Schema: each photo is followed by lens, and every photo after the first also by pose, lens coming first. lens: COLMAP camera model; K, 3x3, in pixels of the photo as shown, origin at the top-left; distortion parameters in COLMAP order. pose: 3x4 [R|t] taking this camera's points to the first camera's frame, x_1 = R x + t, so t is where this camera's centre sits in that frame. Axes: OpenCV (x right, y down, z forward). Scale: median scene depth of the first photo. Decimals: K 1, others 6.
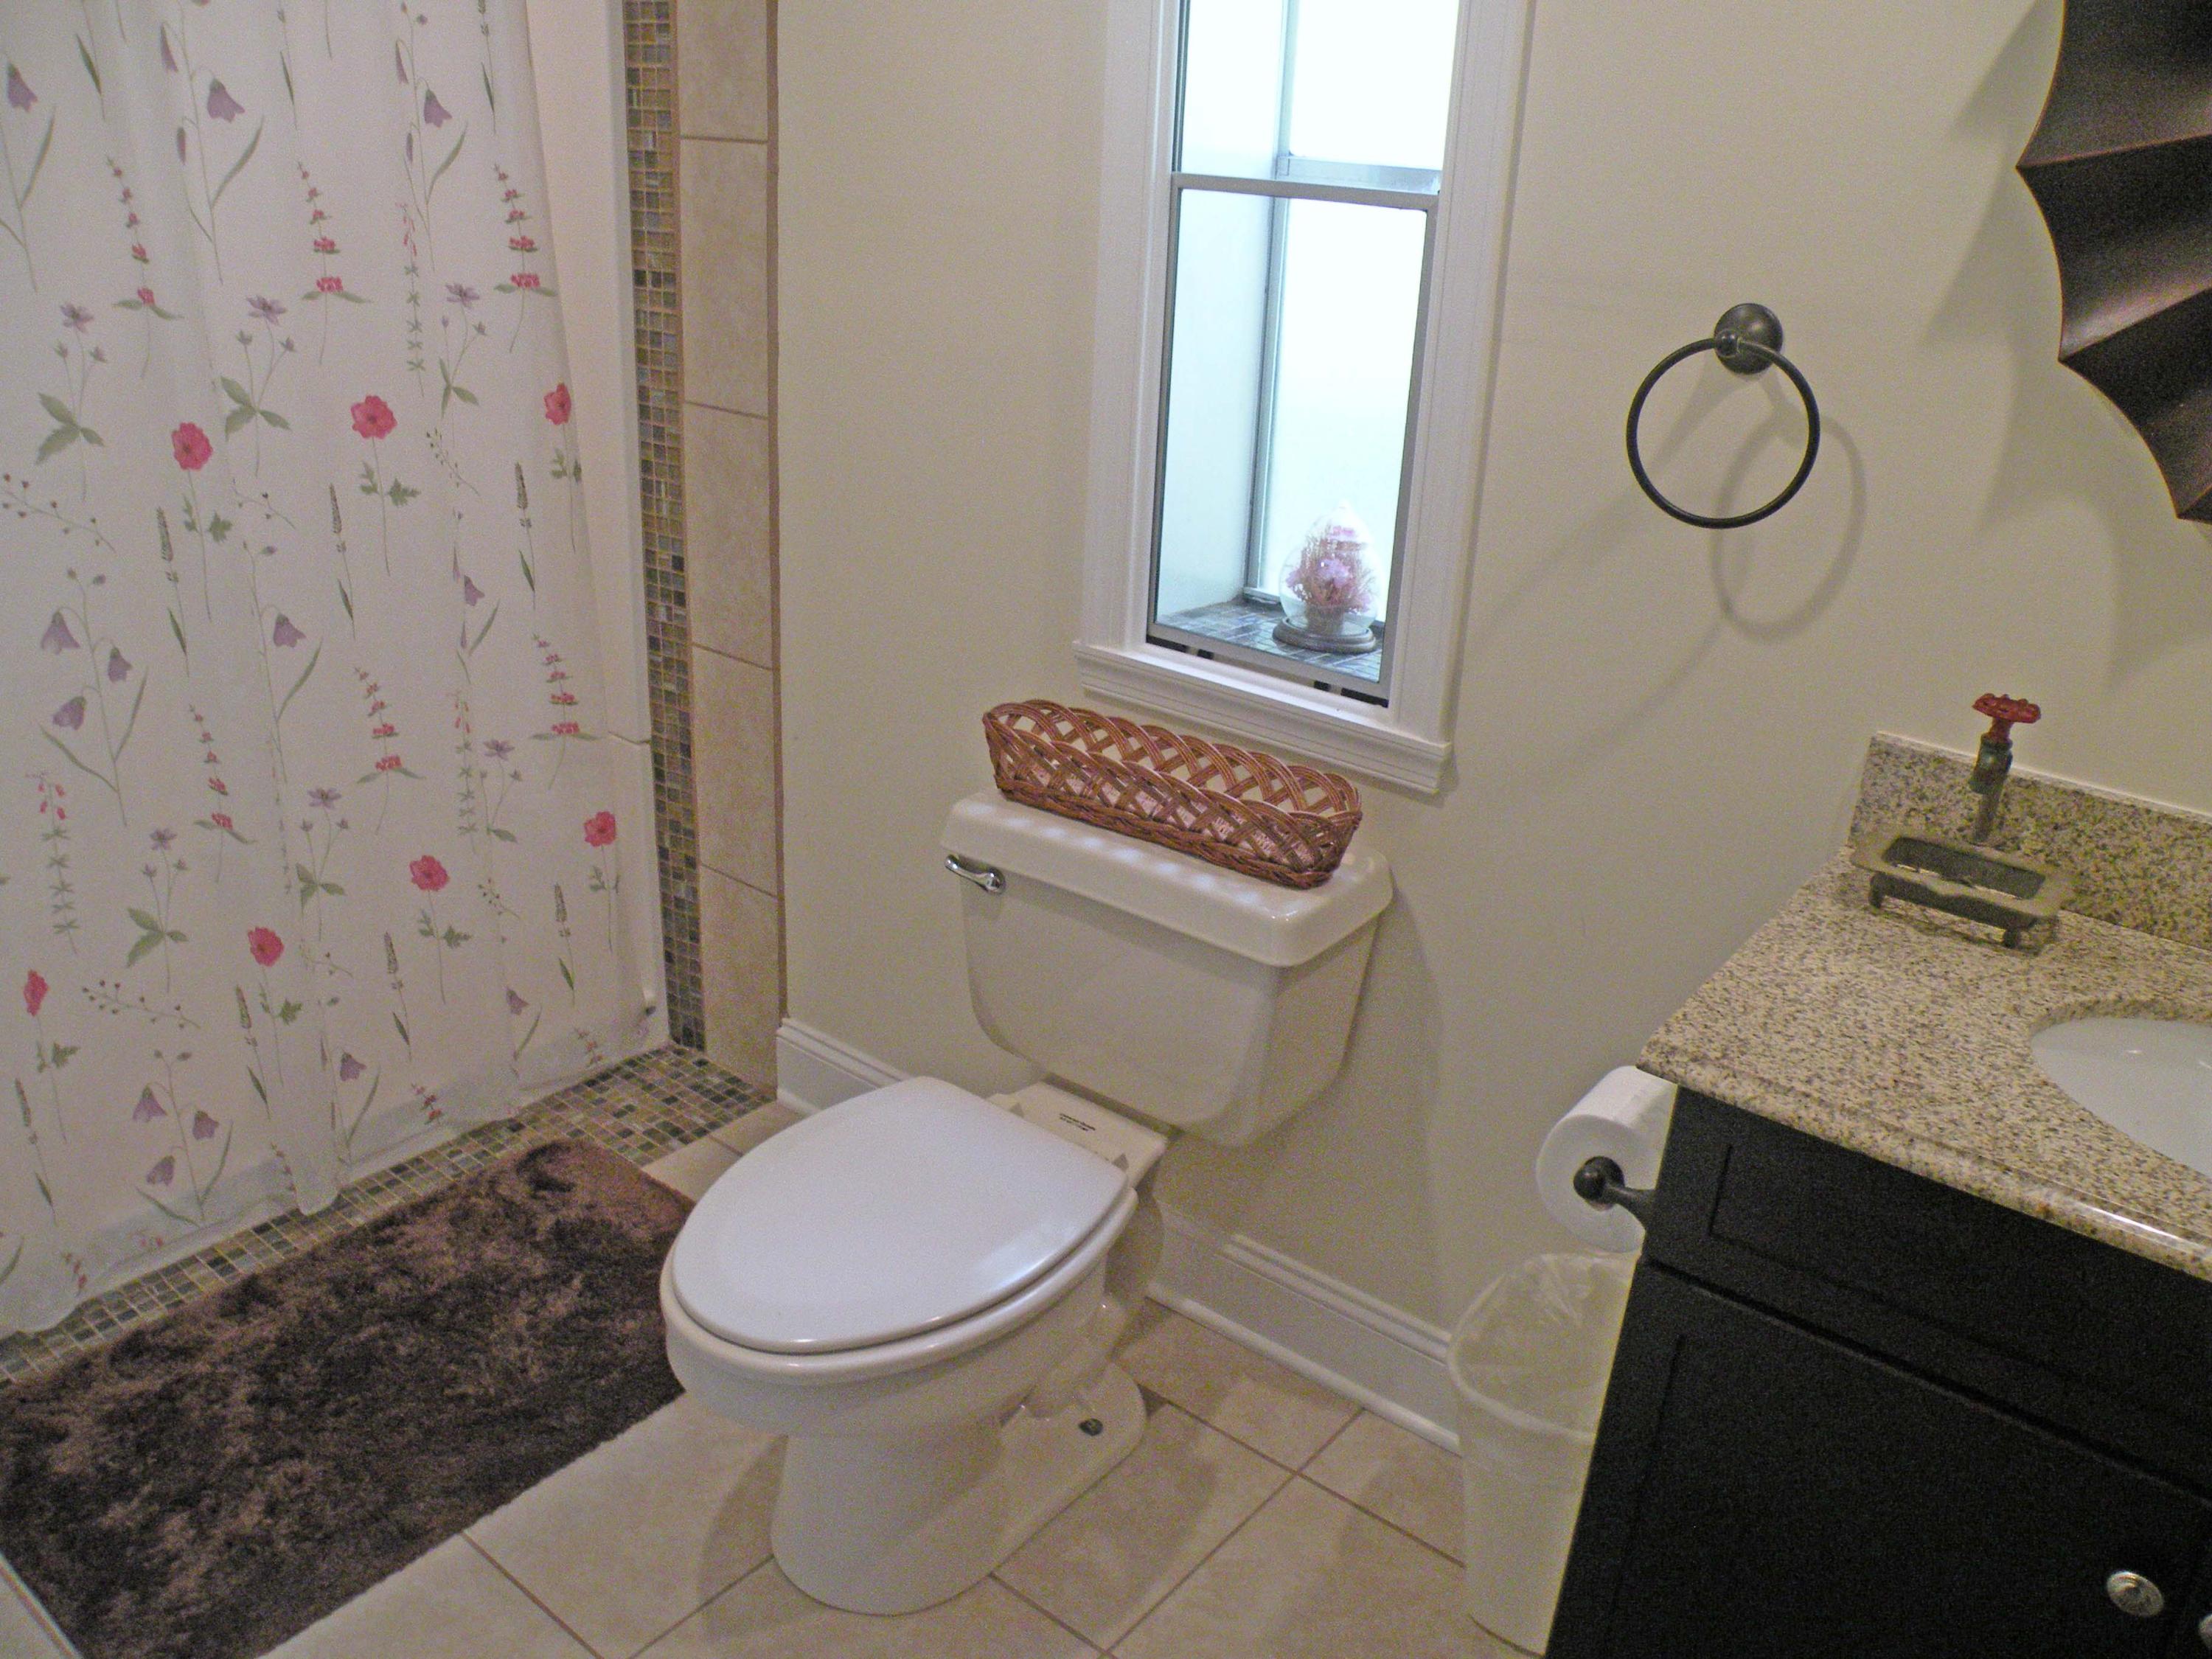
lens RADIAL K [[1775.5, 0, 1102.7], [0, 1775.5, 832.6], [0, 0, 1]] dist [-0.151236, 0.127303]
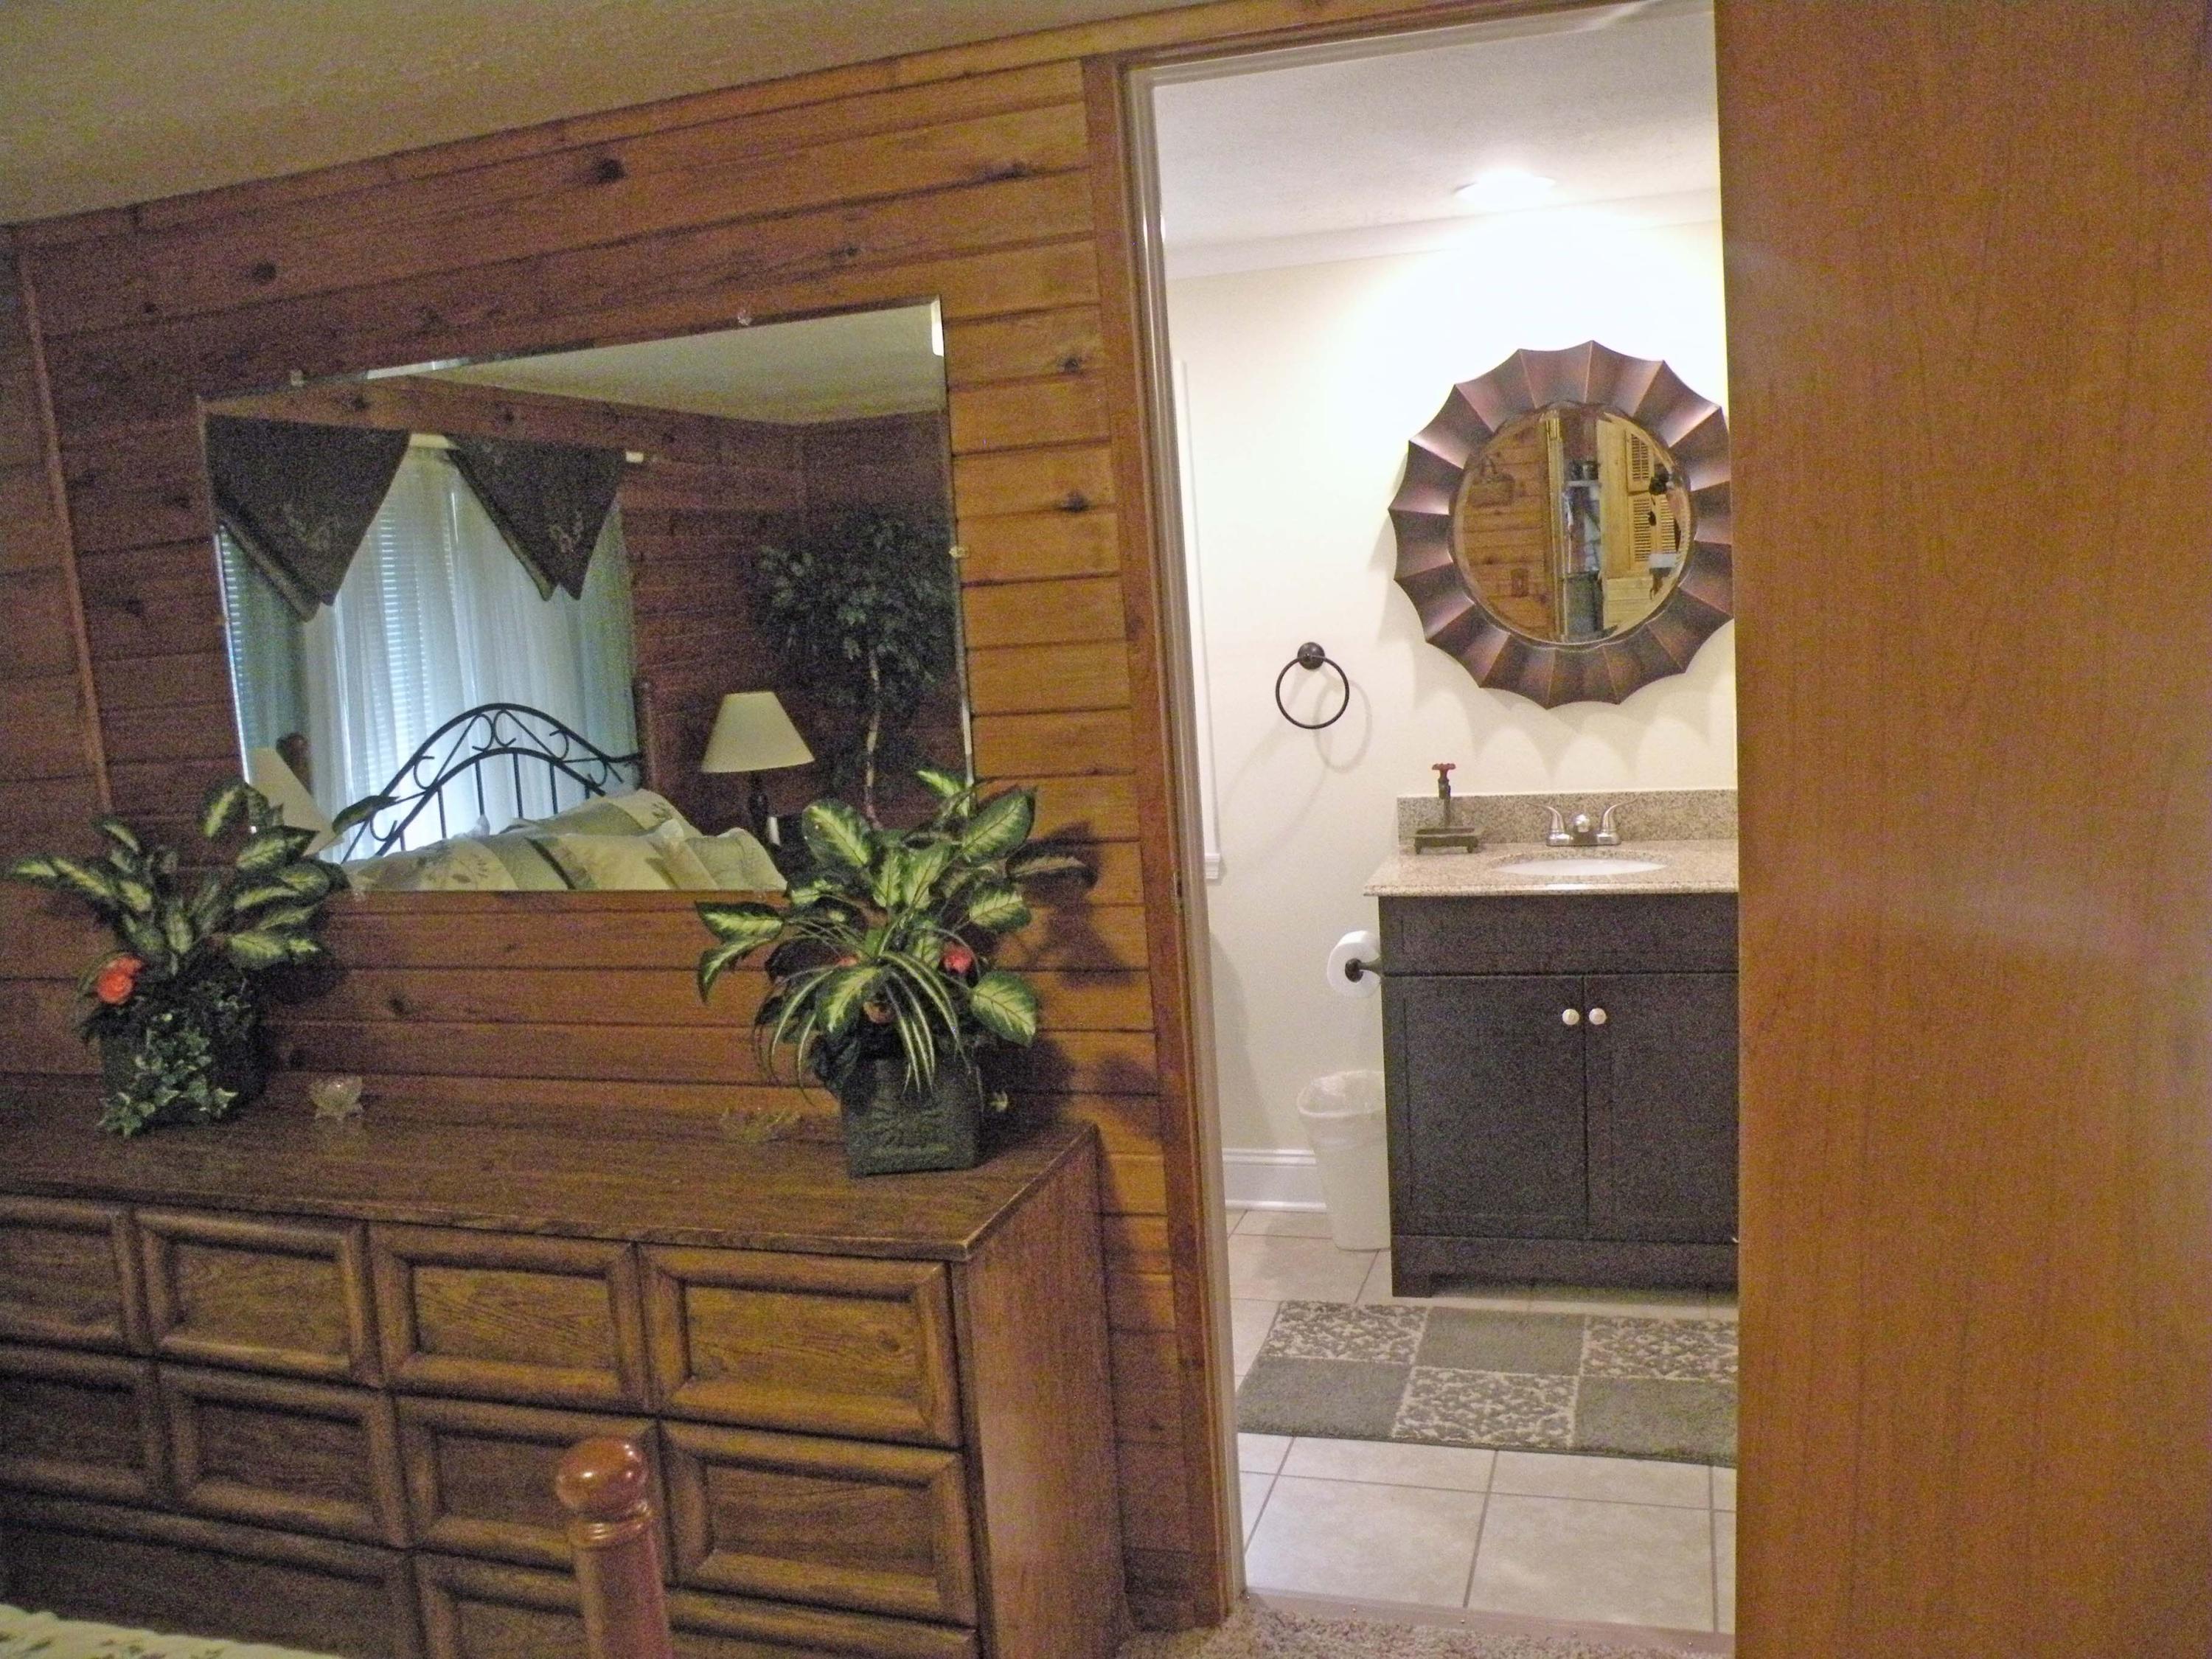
lens RADIAL K [[1775.5, 0, 1105.1], [0, 1775.5, 838.8], [0, 0, 1]] dist [-0.151236, 0.127303]
pose [[0.926181, -0.166726, 0.338218, -0.888825], [0.246494, 0.946464, -0.208438, 0.465228], [-0.285359, 0.276420, 0.917694, -1.308518]]
